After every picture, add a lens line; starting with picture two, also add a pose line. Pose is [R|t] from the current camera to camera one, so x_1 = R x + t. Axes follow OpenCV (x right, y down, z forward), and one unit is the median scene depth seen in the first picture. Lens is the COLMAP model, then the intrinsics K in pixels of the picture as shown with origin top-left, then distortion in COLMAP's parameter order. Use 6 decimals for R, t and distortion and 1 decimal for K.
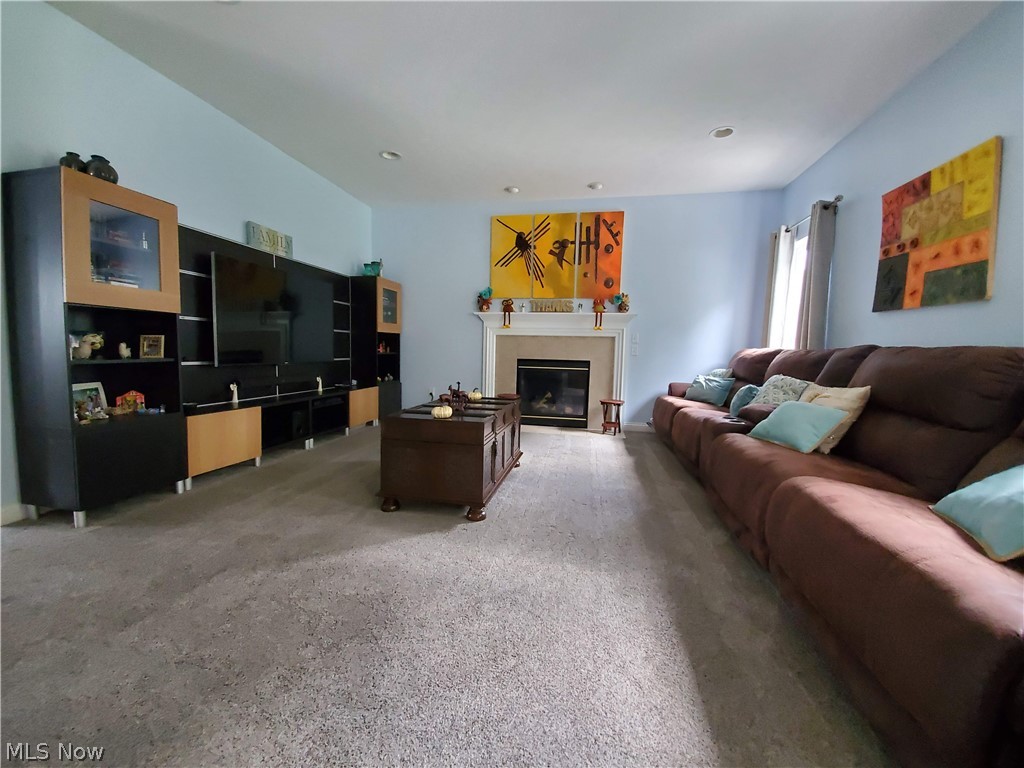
lens RADIAL K [[406.3, 0, 512.0], [0, 406.3, 384.0], [0, 0, 1]] dist [0.000069, -0.012664]
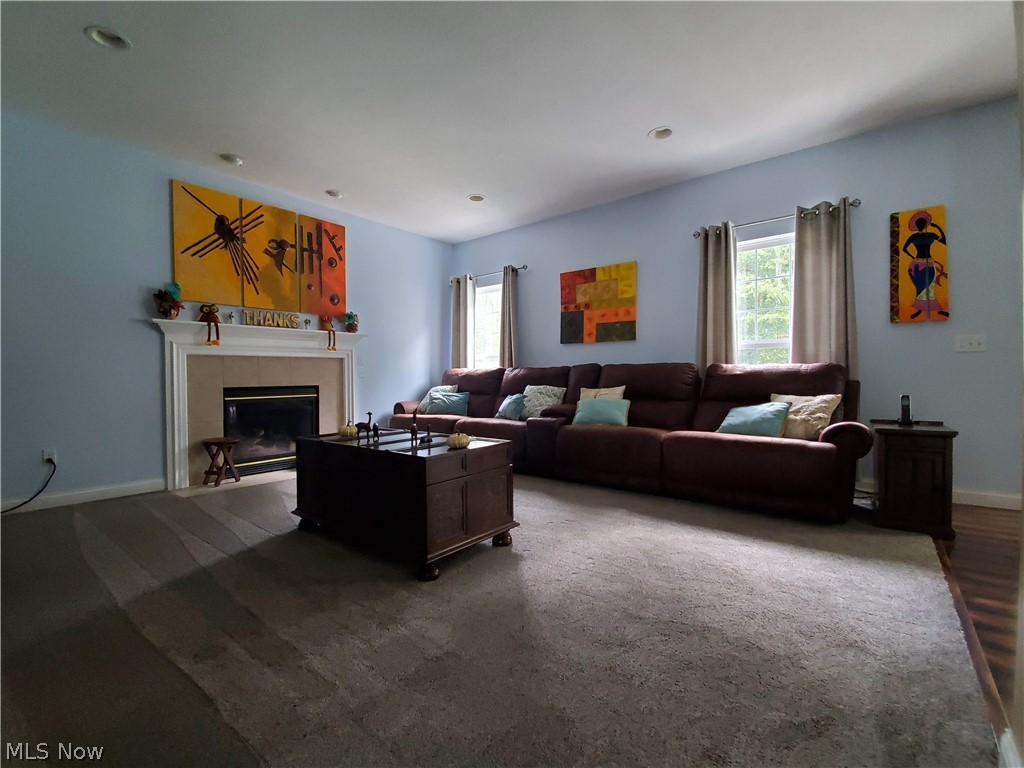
lens RADIAL K [[441.3, 0, 499.8], [0, 441.3, 384.0], [0, 0, 1]] dist [0.000164, -0.017167]
pose [[0.487793, -0.042045, 0.871946, -0.454649], [0.096480, 0.995317, -0.005980, -0.018285], [-0.867611, 0.087042, 0.489565, 0.210984]]
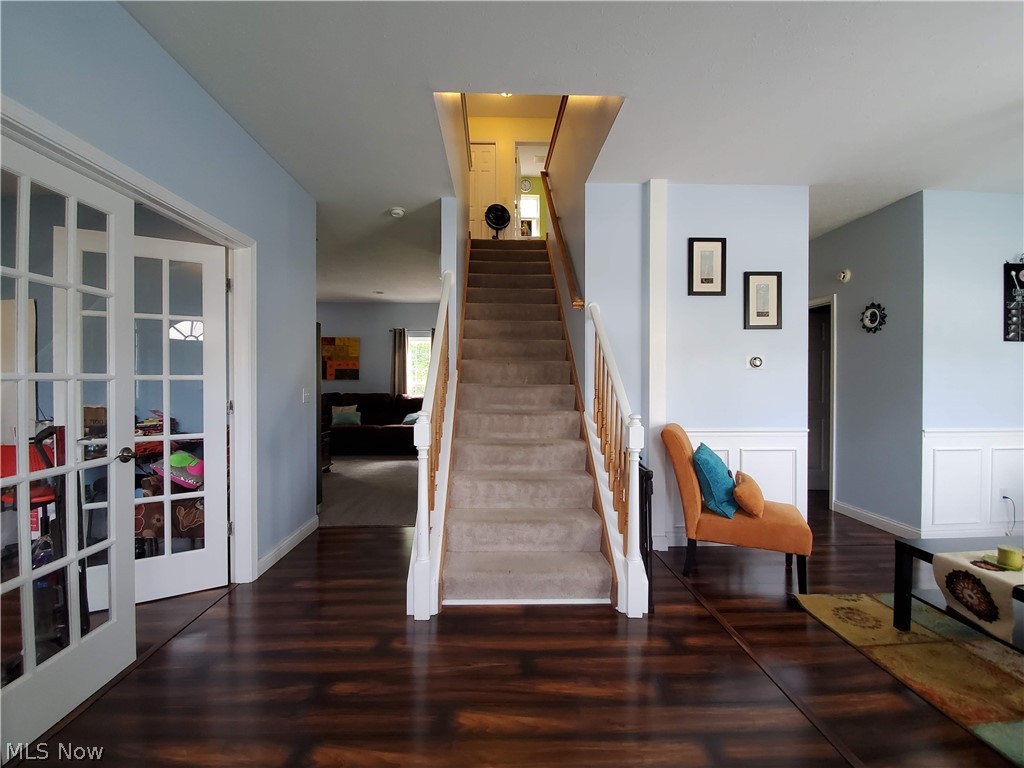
lens RADIAL K [[406.3, 0, 512.0], [0, 406.3, 384.0], [0, 0, 1]] dist [0.000069, -0.012664]
pose [[-0.251234, -0.019954, 0.967721, -1.197996], [0.079937, 0.995944, 0.041289, -0.088503], [-0.964620, 0.087730, -0.248620, 0.226337]]
